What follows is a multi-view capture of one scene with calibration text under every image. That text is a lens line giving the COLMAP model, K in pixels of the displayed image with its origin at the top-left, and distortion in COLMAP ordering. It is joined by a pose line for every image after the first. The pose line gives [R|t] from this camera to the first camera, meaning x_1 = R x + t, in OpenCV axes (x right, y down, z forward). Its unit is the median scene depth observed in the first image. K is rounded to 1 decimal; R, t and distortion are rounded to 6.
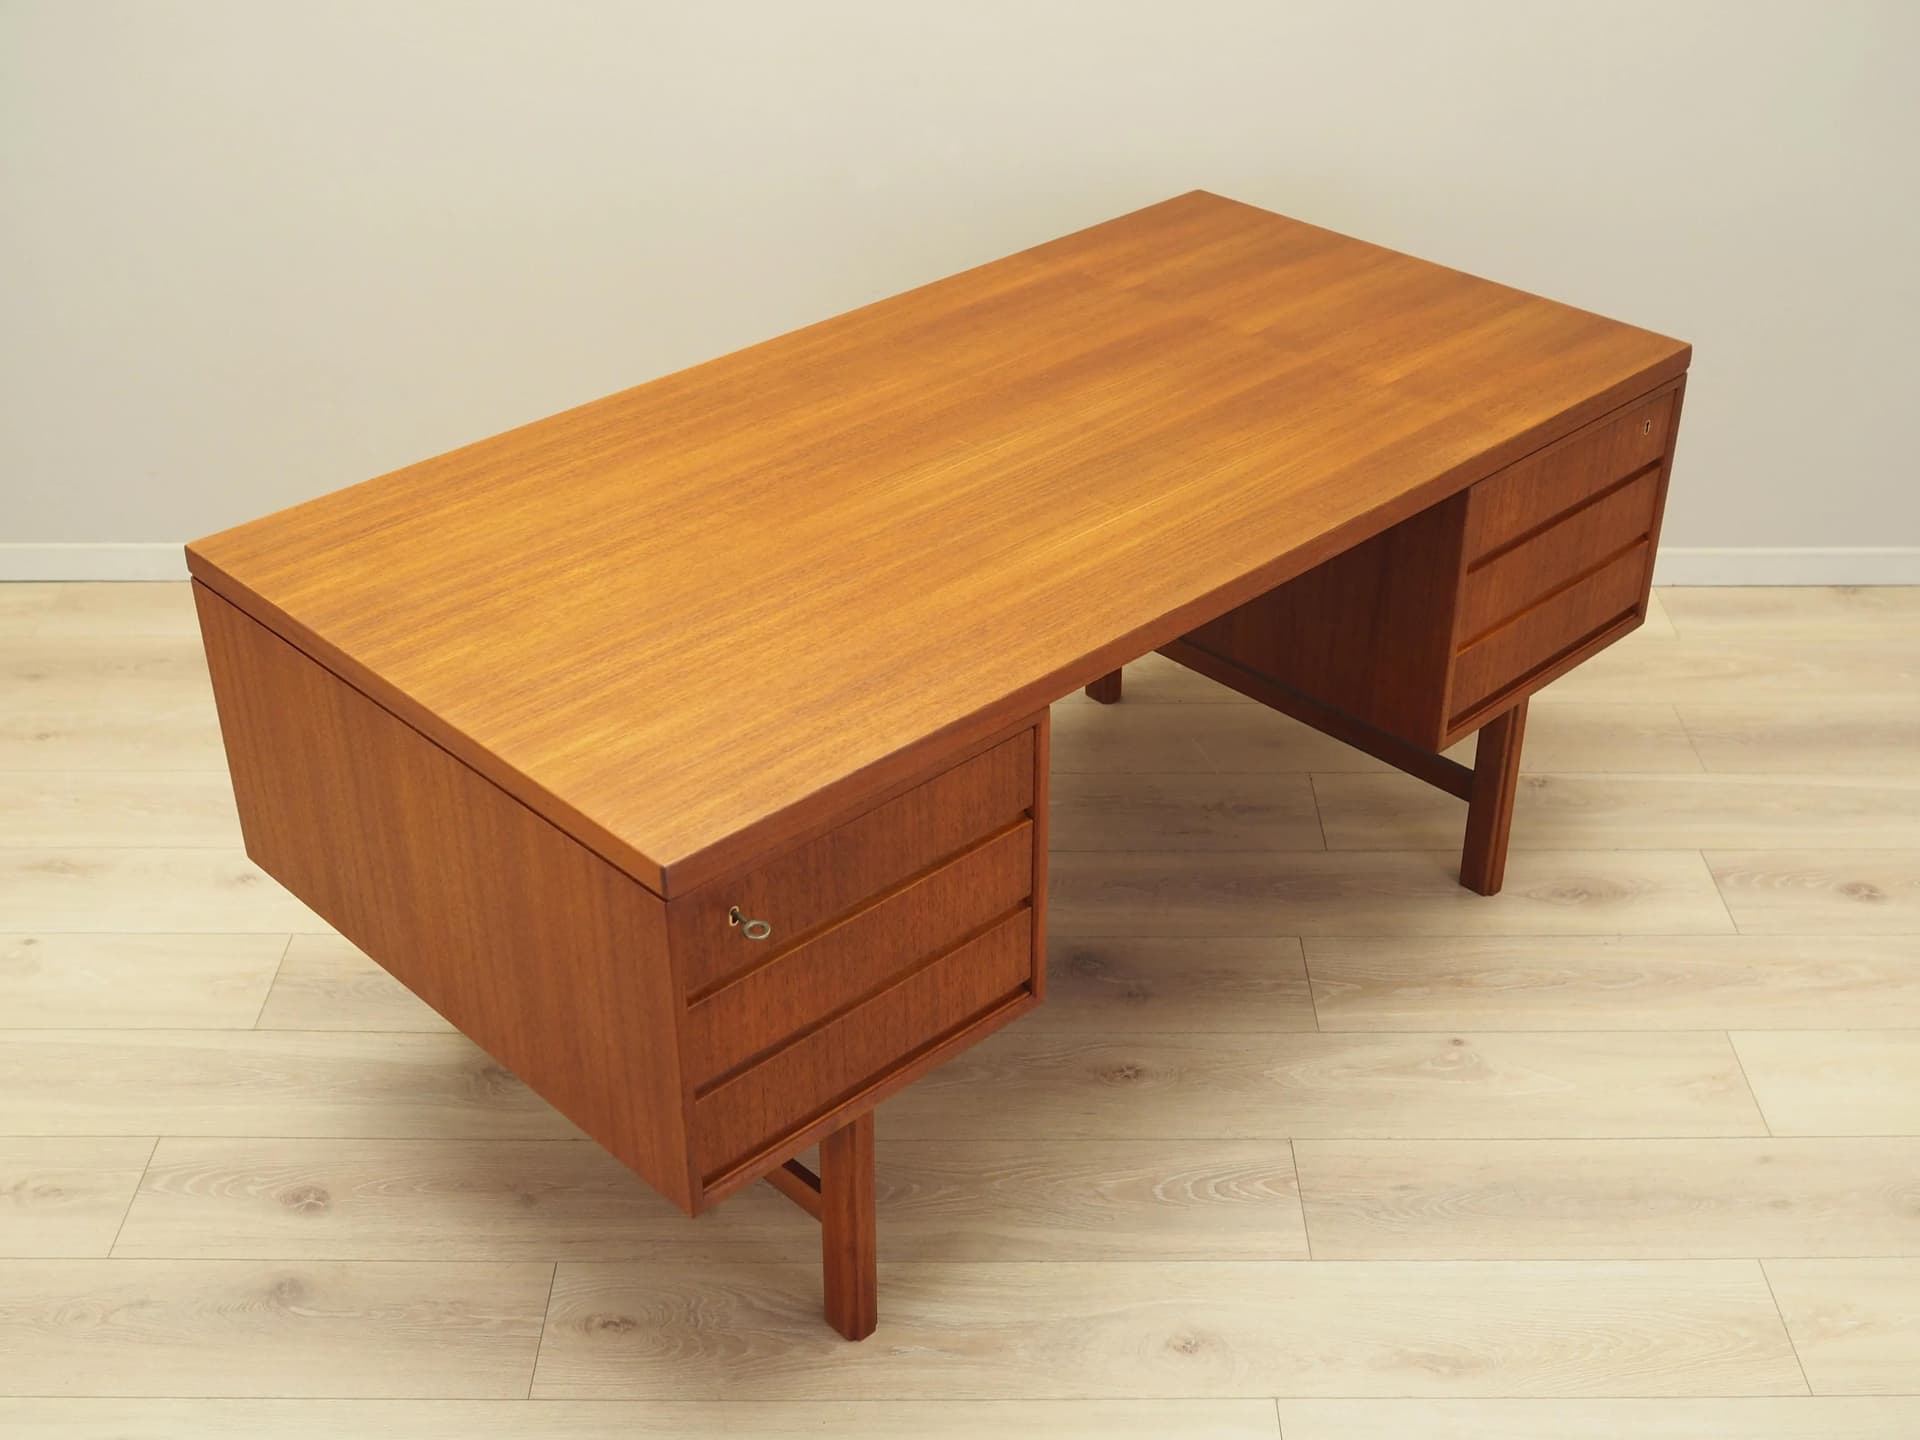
lens RADIAL K [[2343.6, 0, 969.0], [0, 2343.6, 742.3], [0, 0, 1]] dist [-0.000426, 0.008916]
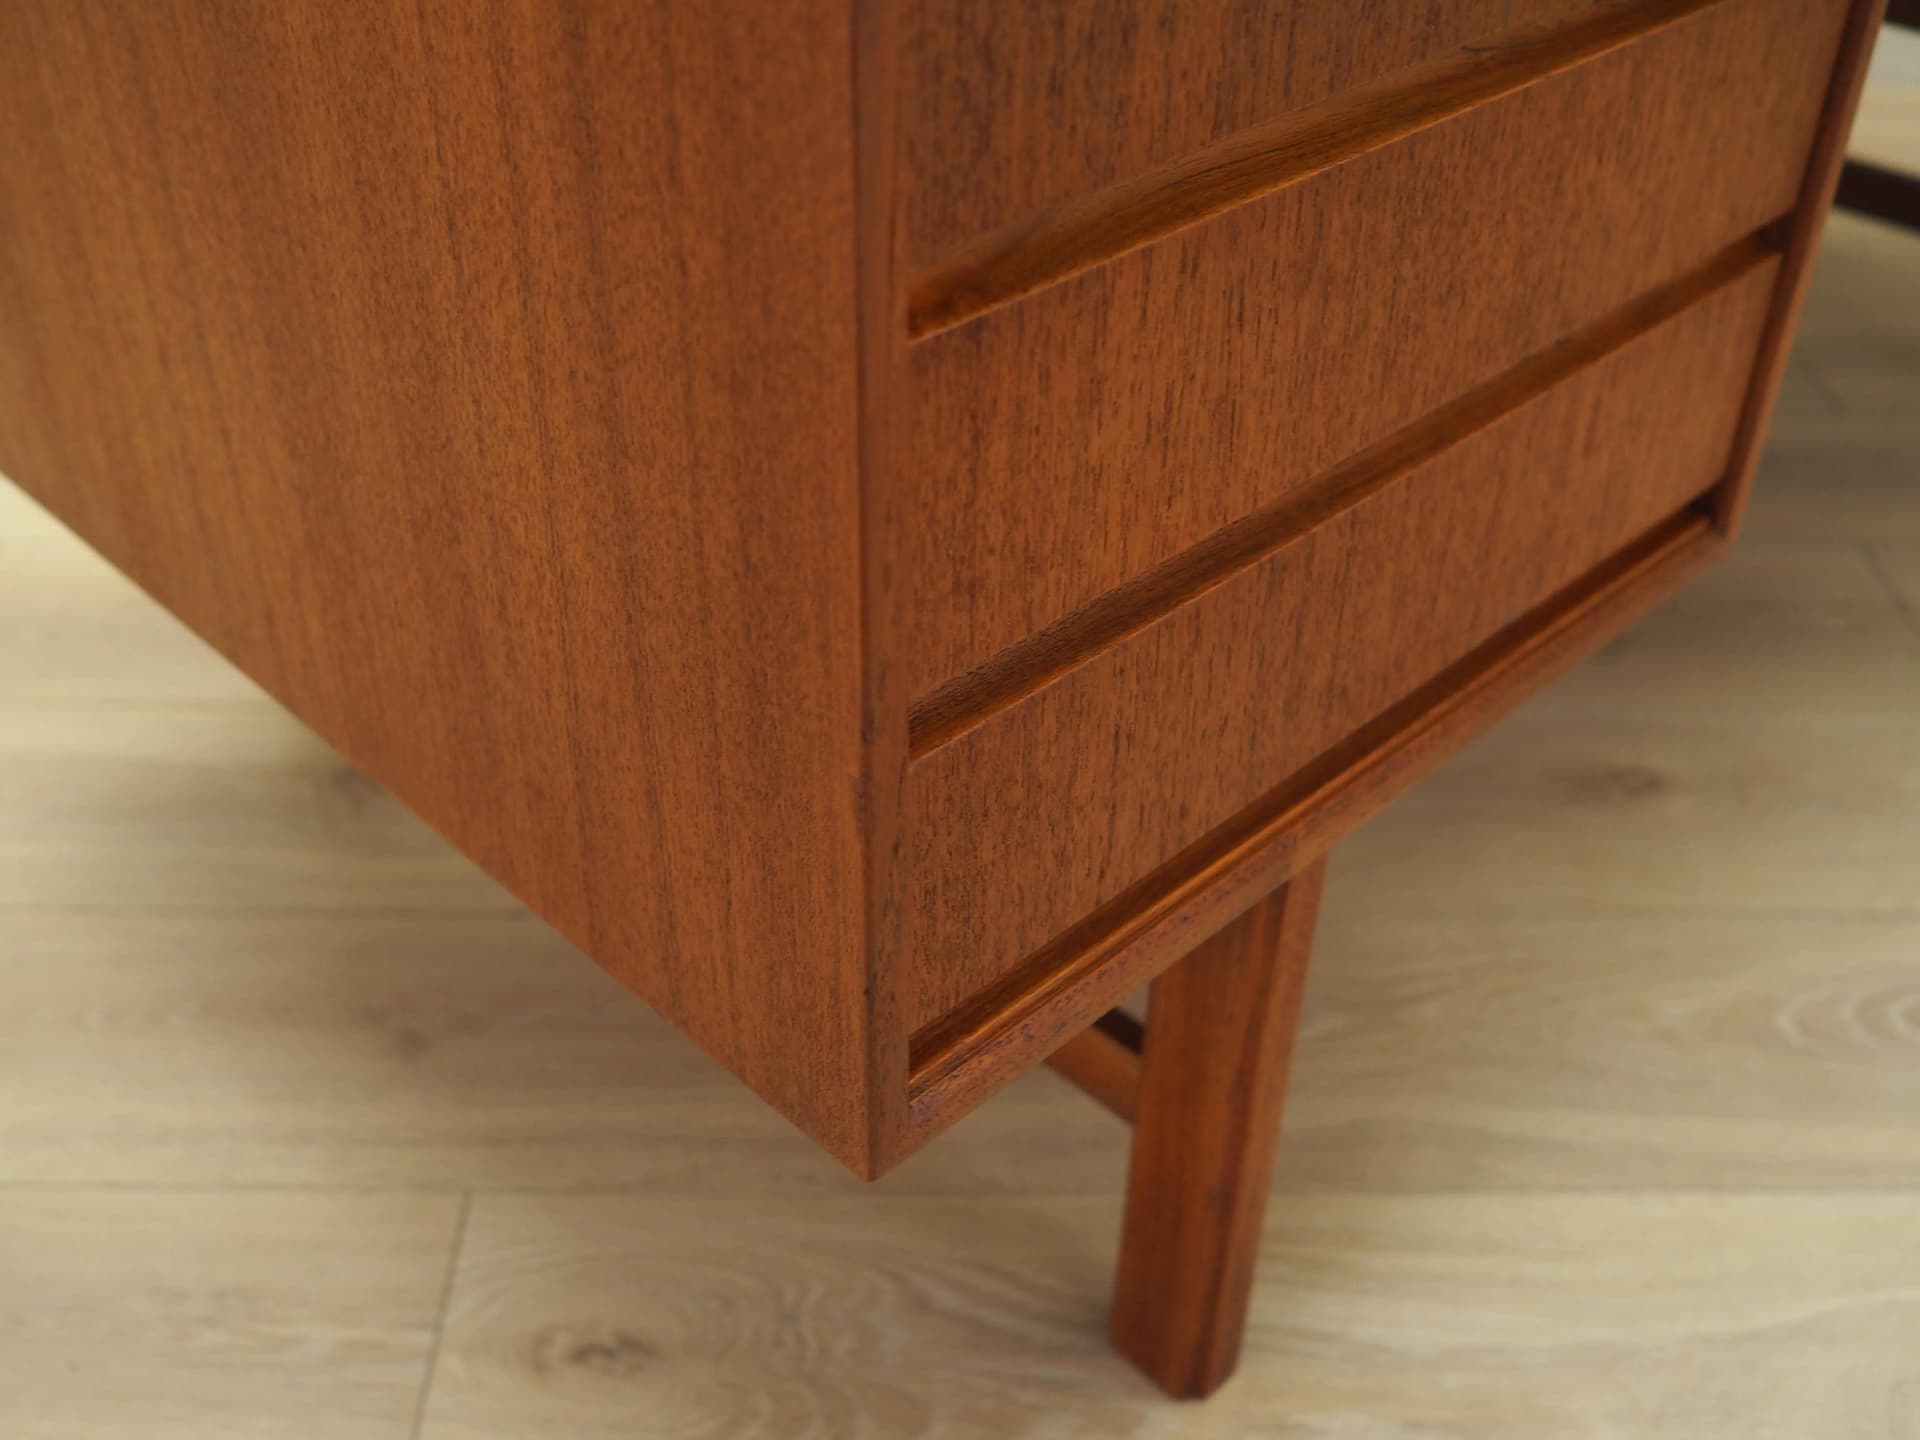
lens RADIAL K [[2036.5, 0, 896.2], [0, 2036.5, 749.9], [0, 0, 1]] dist [-0.025105, -0.000065]
pose [[0.999987, 0.001222, -0.004903, -0.105425], [-0.000801, 0.996382, 0.084984, 0.120156], [0.004989, -0.084979, 0.996370, 0.701757]]
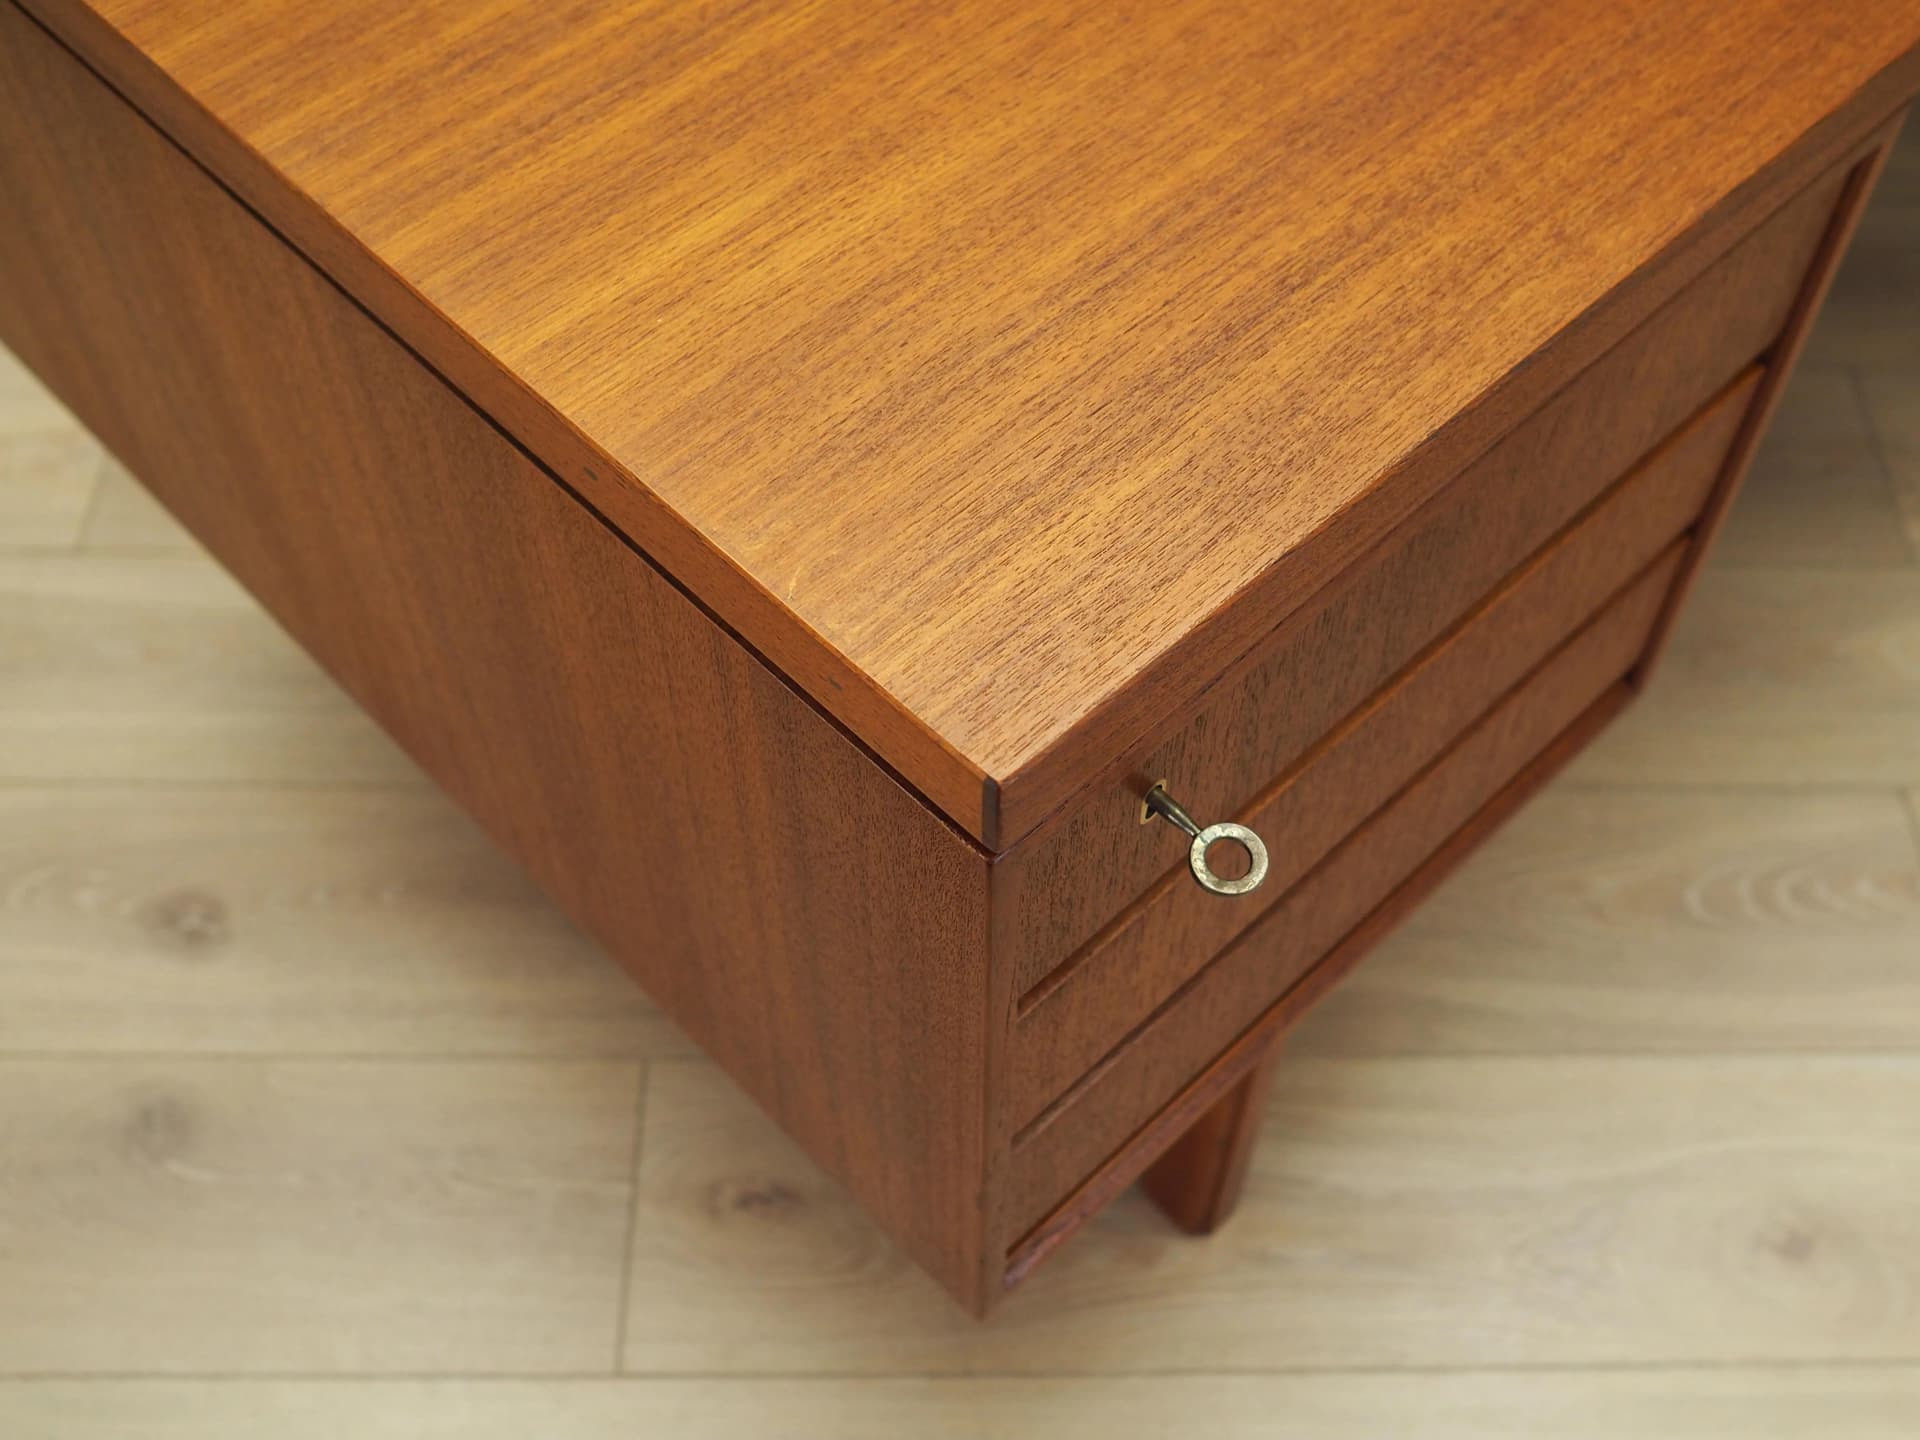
lens RADIAL K [[2119.7, 0, 1026.7], [0, 2119.7, 777.8], [0, 0, 1]] dist [-0.022293, 0.008479]
pose [[0.999486, 0.002372, 0.031961, -0.113106], [-0.015130, 0.914054, 0.405310, -0.048862], [-0.028253, -0.405585, 0.913621, 0.628293]]
